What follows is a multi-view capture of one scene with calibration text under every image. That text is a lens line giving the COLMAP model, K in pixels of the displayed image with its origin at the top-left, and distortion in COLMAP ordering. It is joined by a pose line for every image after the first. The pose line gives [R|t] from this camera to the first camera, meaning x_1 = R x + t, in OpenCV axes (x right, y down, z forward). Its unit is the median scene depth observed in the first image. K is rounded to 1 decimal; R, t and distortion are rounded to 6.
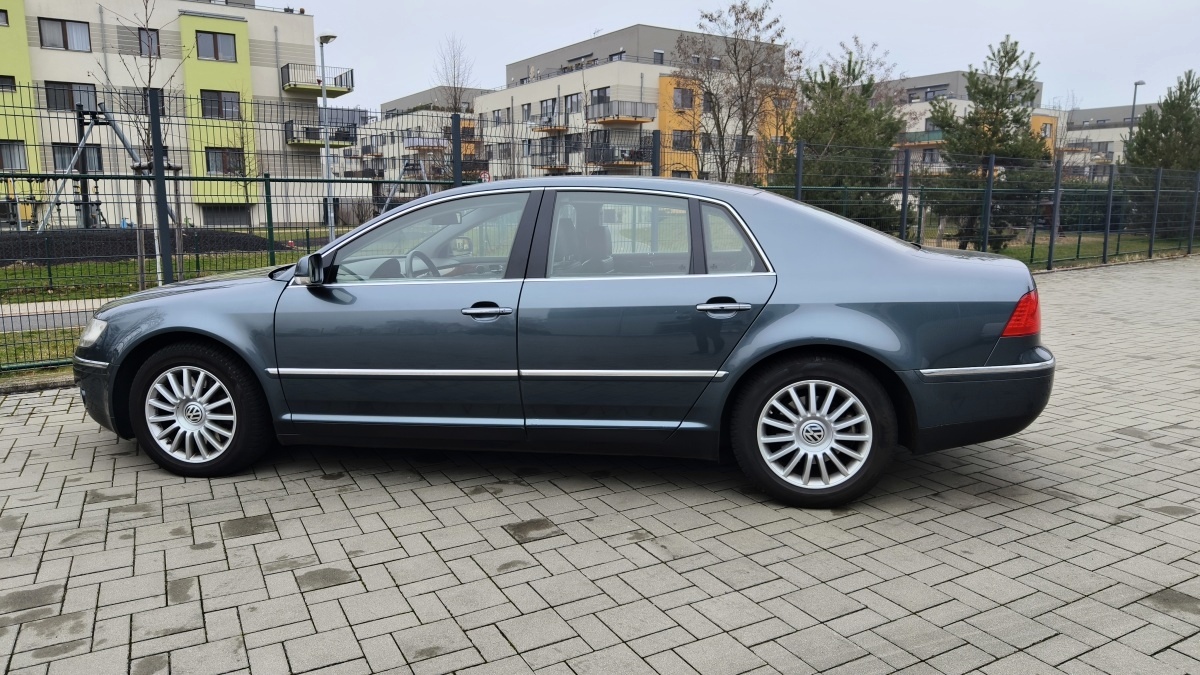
lens RADIAL K [[794.8, 0, 600.0], [0, 794.8, 337.5], [0, 0, 1]] dist [0.028342, -0.033446]
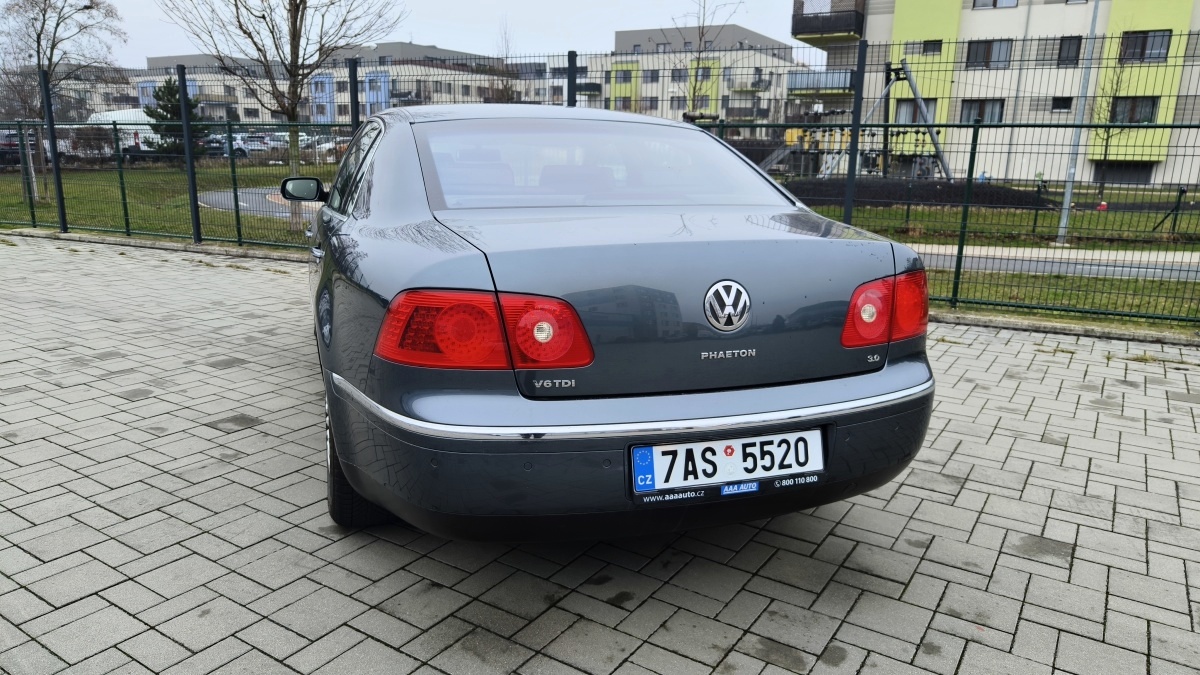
lens RADIAL K [[810.0, 0, 600.0], [0, 810.0, 337.5], [0, 0, 1]] dist [0.005009, -0.000916]
pose [[0.467804, 0.206418, -0.859390, 0.212298], [-0.164199, 0.975715, 0.144978, -0.024915], [0.868446, 0.073289, 0.490337, 0.163236]]
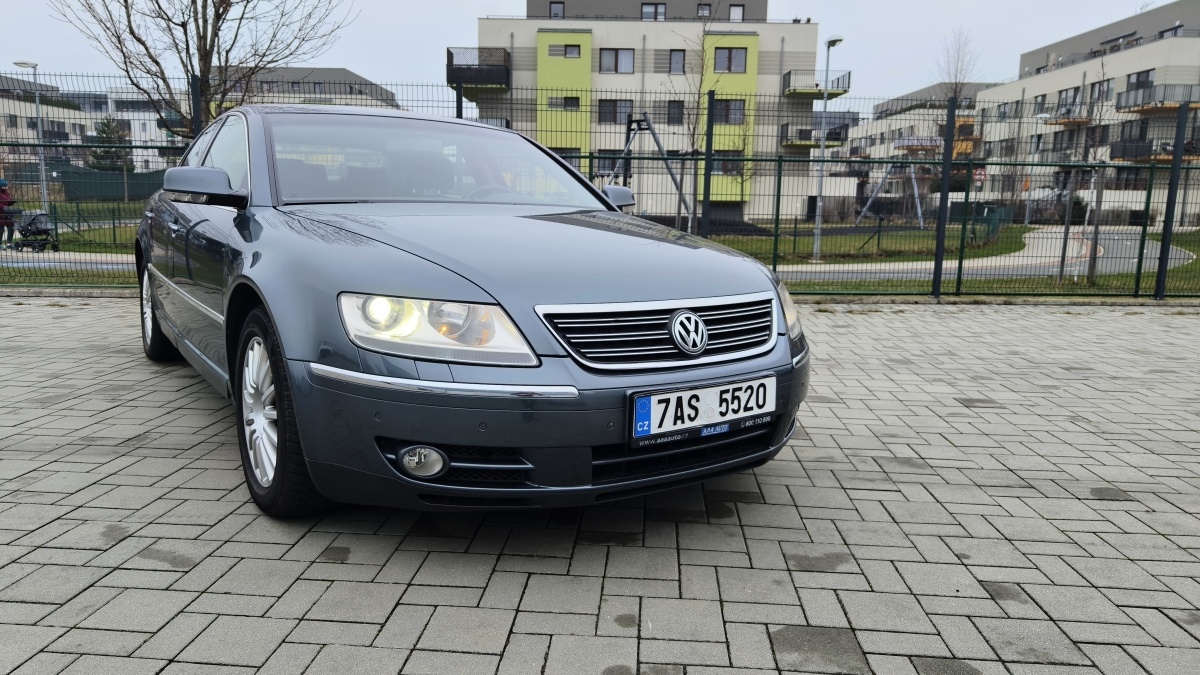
lens RADIAL K [[806.5, 0, 597.9], [0, 806.5, 324.1], [0, 0, 1]] dist [0.005729, -0.001059]
pose [[0.837693, 0.094747, -0.537861, 0.016296], [-0.106817, 0.994240, 0.008779, 0.031704], [0.535594, 0.050099, 0.842988, -0.079129]]
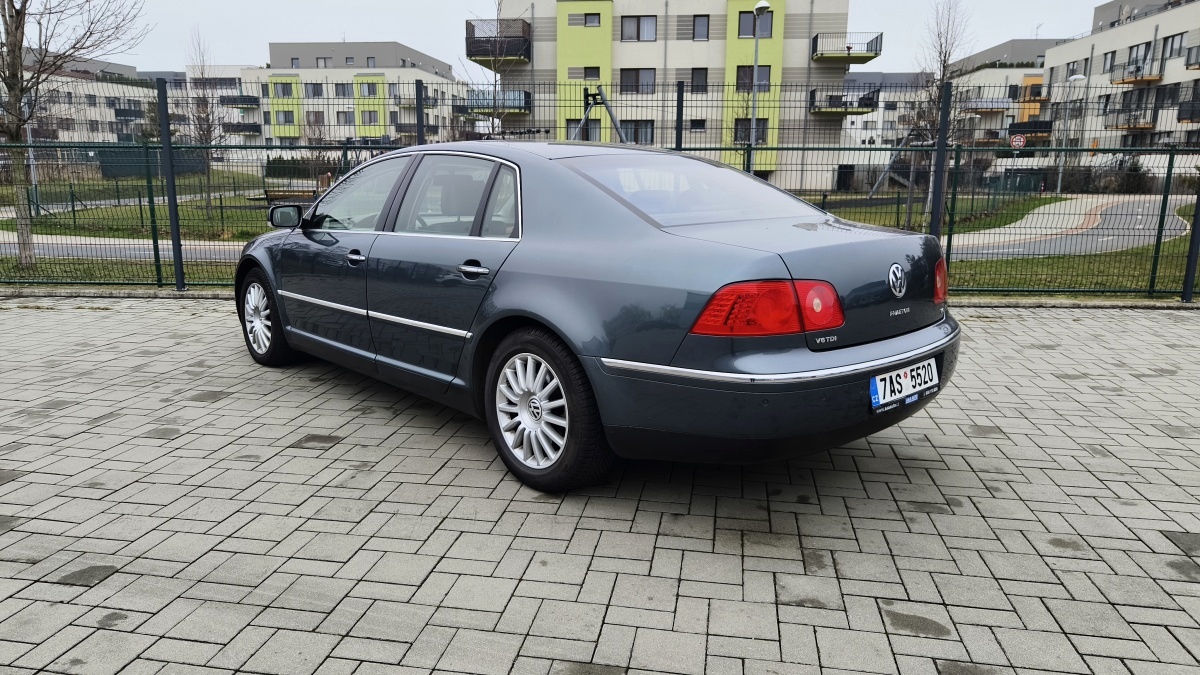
lens RADIAL K [[799.4, 0, 595.7], [0, 799.4, 329.5], [0, 0, 1]] dist [0.008504, -0.003937]
pose [[0.778732, 0.127859, -0.614189, 0.178099], [-0.110323, 0.991664, 0.066562, -0.009397], [0.617580, 0.015925, 0.786347, 0.058353]]
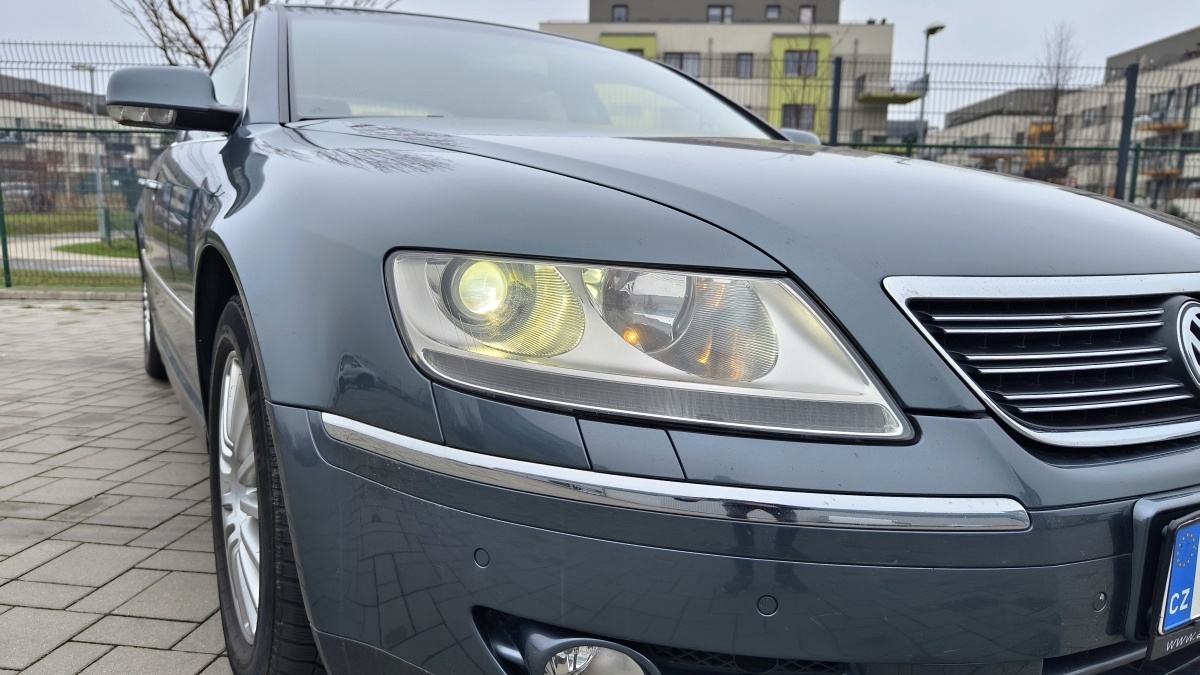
lens RADIAL K [[813.1, 0, 607.4], [0, 813.1, 337.8], [0, 0, 1]] dist [0.002708, -0.002252]
pose [[0.805329, 0.101877, -0.584009, -0.040845], [-0.115061, 0.993251, 0.014602, 0.035513], [0.581555, 0.055438, 0.811616, -0.030748]]
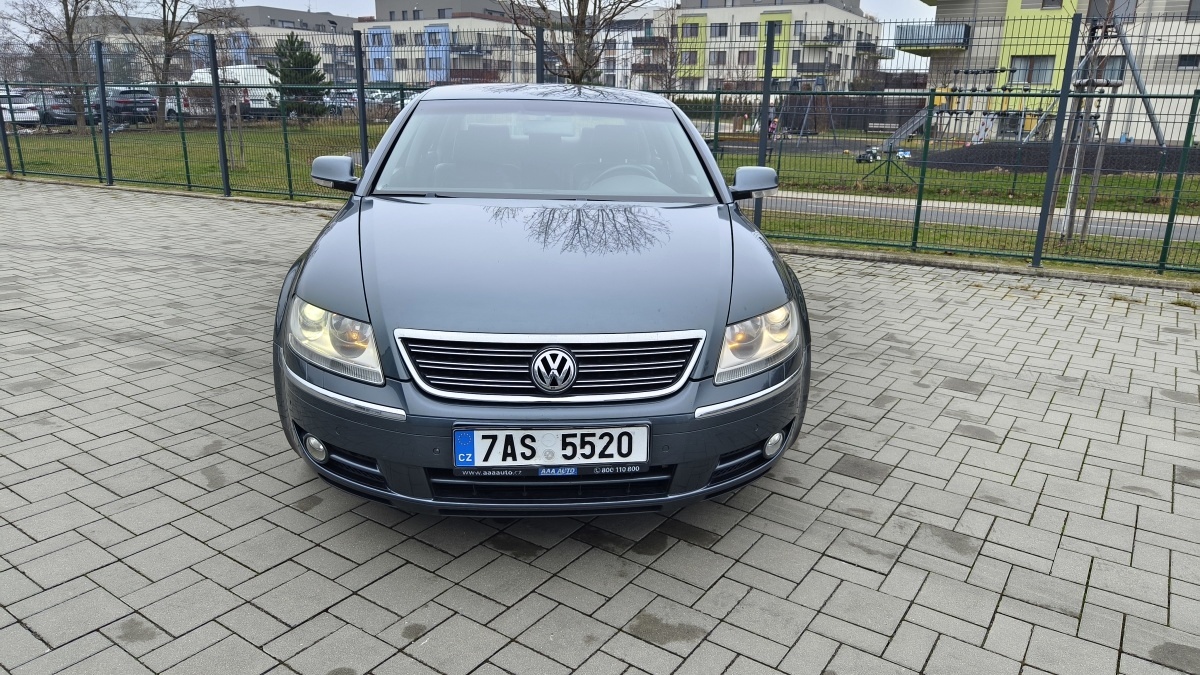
lens RADIAL K [[828.0, 0, 623.1], [0, 828.0, 299.4], [0, 0, 1]] dist [0.012786, -0.000907]
pose [[0.460355, 0.211608, -0.862146, 0.075223], [-0.167896, 0.974401, 0.149510, 0.000331], [0.871713, 0.075923, 0.484099, -0.017651]]
